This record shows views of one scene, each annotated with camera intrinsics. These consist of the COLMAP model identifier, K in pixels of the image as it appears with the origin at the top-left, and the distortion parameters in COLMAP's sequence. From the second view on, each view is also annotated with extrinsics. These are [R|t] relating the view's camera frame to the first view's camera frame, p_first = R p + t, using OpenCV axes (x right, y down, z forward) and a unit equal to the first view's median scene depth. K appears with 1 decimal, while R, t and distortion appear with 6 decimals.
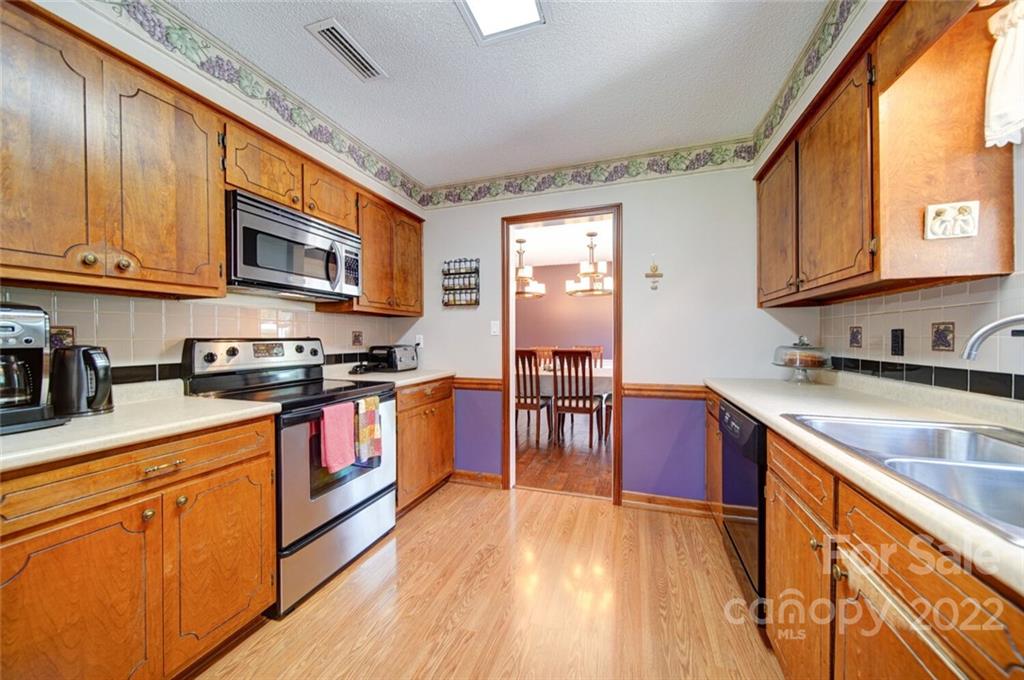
lens RADIAL K [[354.7, 0, 512.4], [0, 354.7, 337.9], [0, 0, 1]] dist [0.001752, -0.003290]
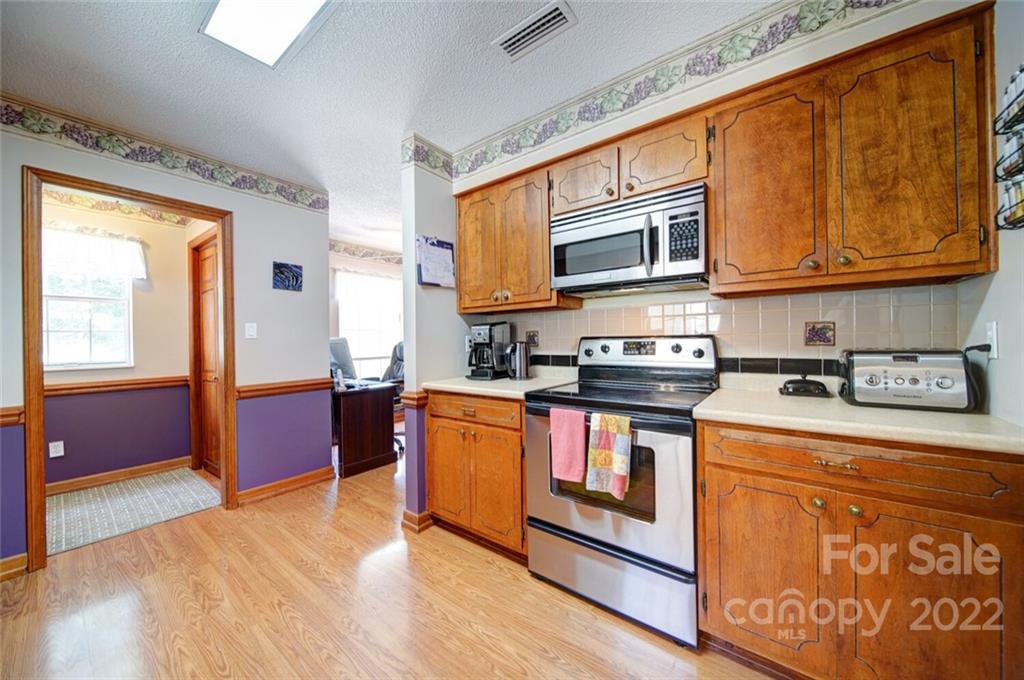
lens RADIAL K [[344.3, 0, 514.8], [0, 344.3, 341.3], [0, 0, 1]] dist [0.000327, 0.000008]
pose [[-0.294324, 0.012008, -0.955630, 0.344016], [0.013047, 0.999878, 0.008546, 0.002409], [0.955617, -0.009953, -0.294444, 0.986223]]
